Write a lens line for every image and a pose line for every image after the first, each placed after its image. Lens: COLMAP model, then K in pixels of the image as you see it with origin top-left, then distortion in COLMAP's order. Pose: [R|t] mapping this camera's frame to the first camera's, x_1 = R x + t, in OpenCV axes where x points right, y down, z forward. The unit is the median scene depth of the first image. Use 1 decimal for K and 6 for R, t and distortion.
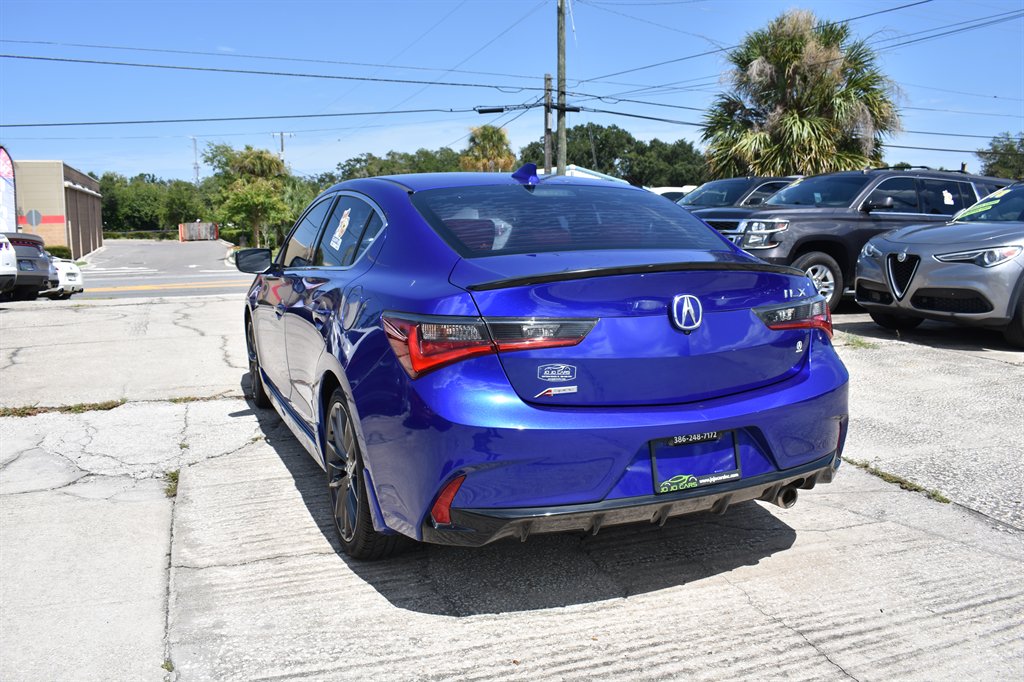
lens RADIAL K [[846.2, 0, 508.4], [0, 846.2, 336.2], [0, 0, 1]] dist [-0.101487, 0.025911]
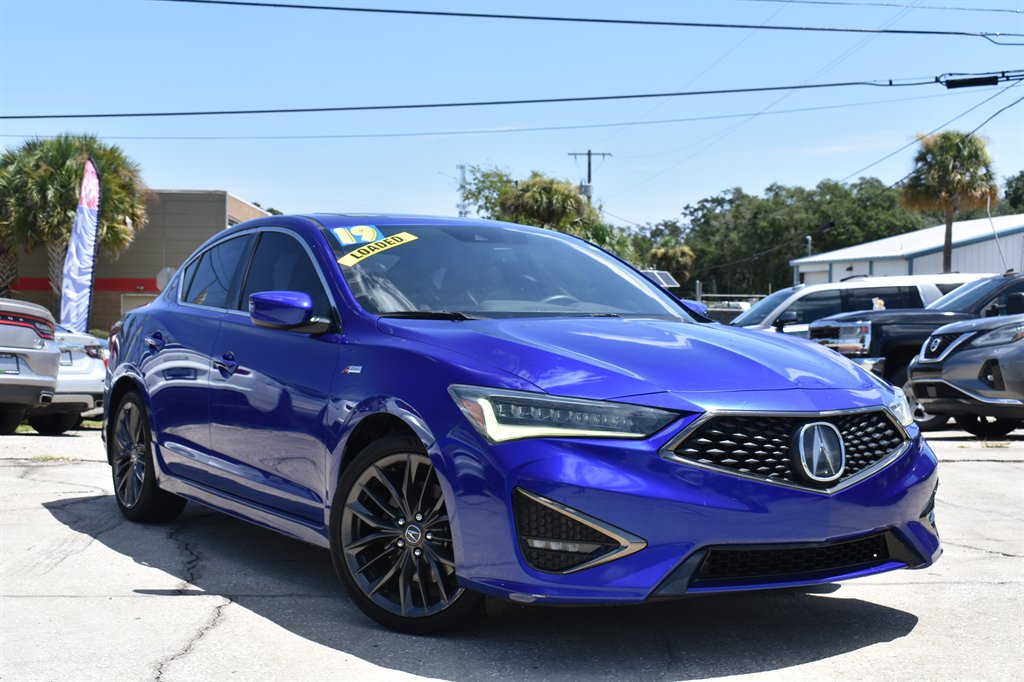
lens RADIAL K [[1408.0, 0, 482.9], [0, 1408.0, 379.5], [0, 0, 1]] dist [-0.017687, 0.000000]
pose [[0.942678, 0.034349, -0.331930, -0.002267], [-0.061123, 0.995633, -0.070558, -0.016140], [0.328057, 0.086802, 0.940662, 0.133435]]
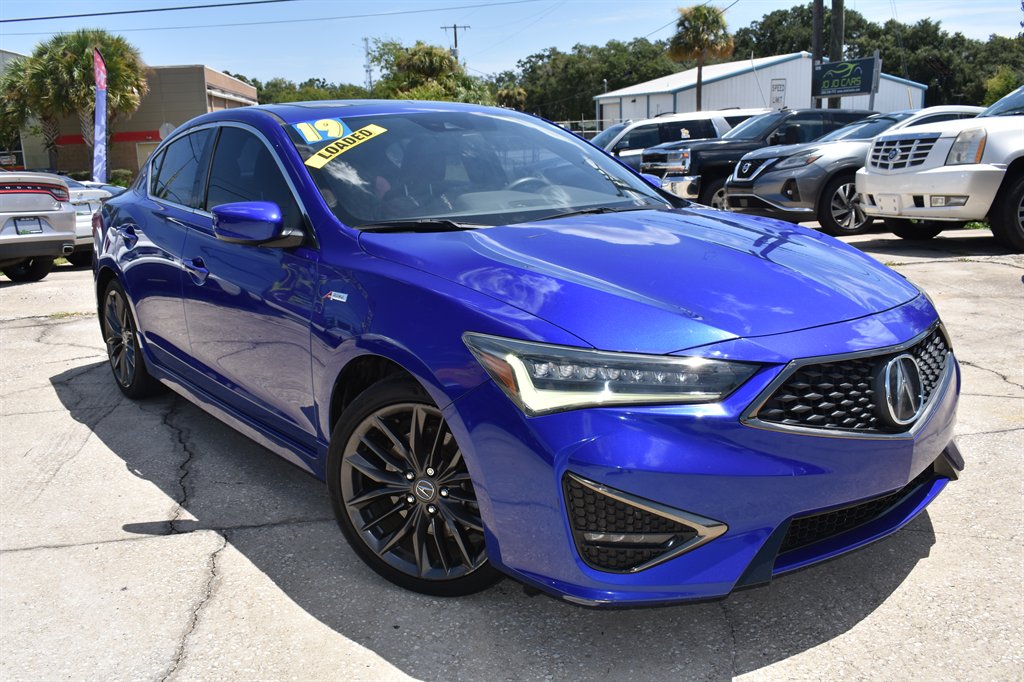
lens RADIAL K [[912.8, 0, 504.8], [0, 912.8, 351.6], [0, 0, 1]] dist [-0.089408, 0.017755]
pose [[0.976901, 0.027135, -0.211963, -0.032275], [-0.003431, 0.993768, 0.111411, -0.031787], [0.213665, -0.108111, 0.970906, 0.191312]]
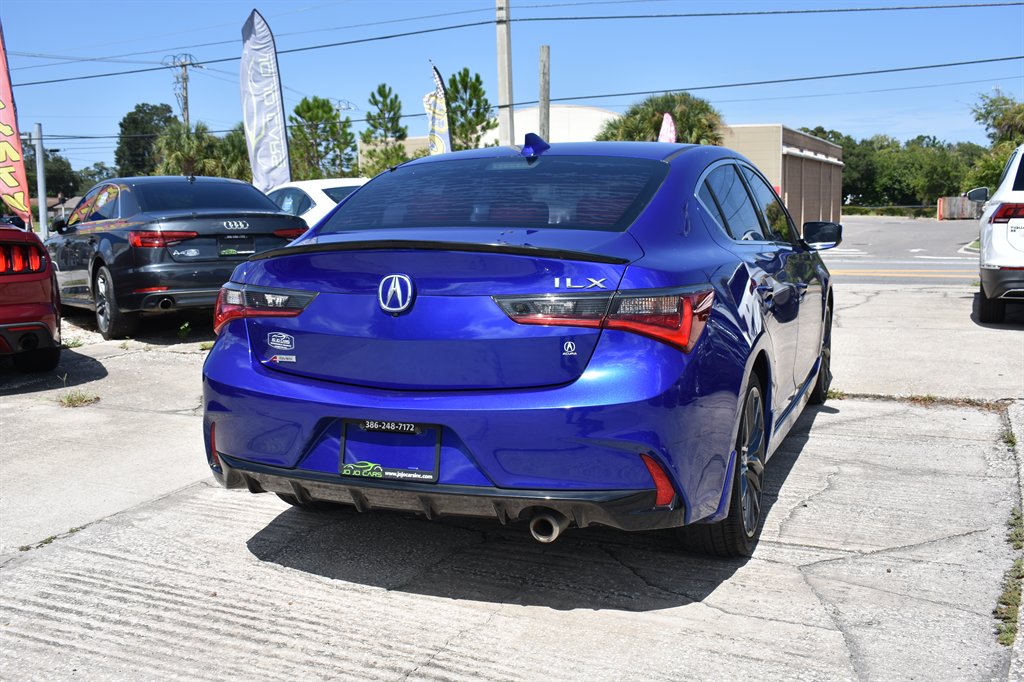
lens RADIAL K [[1048.7, 0, 516.6], [0, 1048.7, 336.1], [0, 0, 1]] dist [-0.074177, 0.000000]
pose [[0.709780, 0.087696, -0.698943, 0.093442], [-0.088710, 0.995449, 0.034813, -0.002770], [0.698815, 0.037293, 0.714329, 0.021332]]
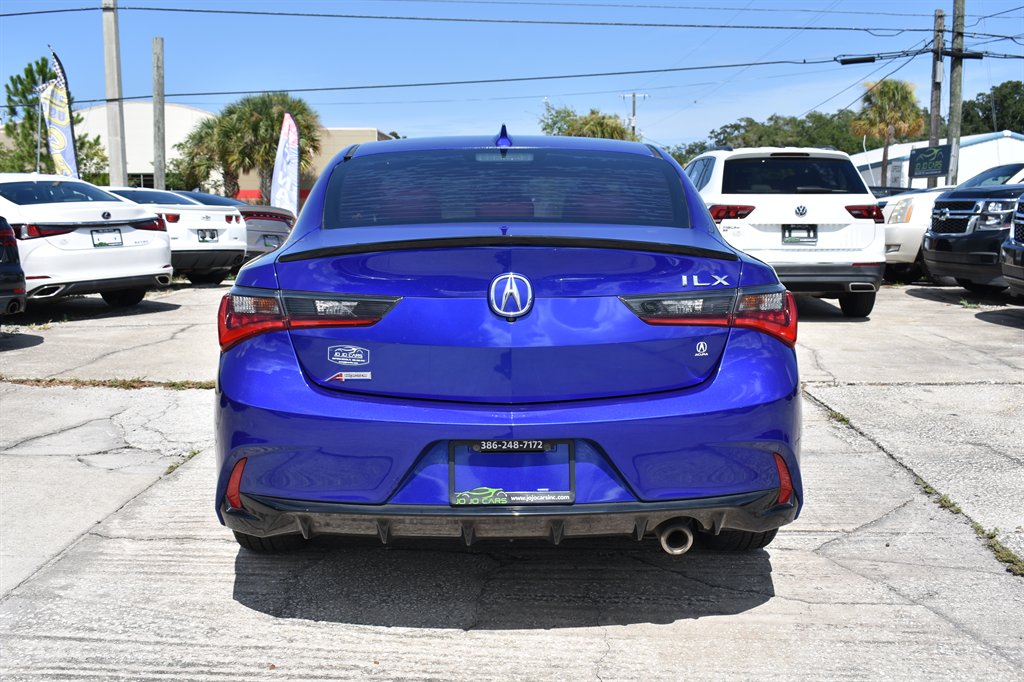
lens RADIAL K [[1048.7, 0, 511.9], [0, 1048.7, 334.7], [0, 0, 1]] dist [-0.074177, 0.000000]
pose [[0.926664, 0.054556, -0.371910, 0.049806], [-0.058265, 0.998300, 0.001267, 0.000767], [0.371347, 0.020496, 0.928268, 0.002537]]
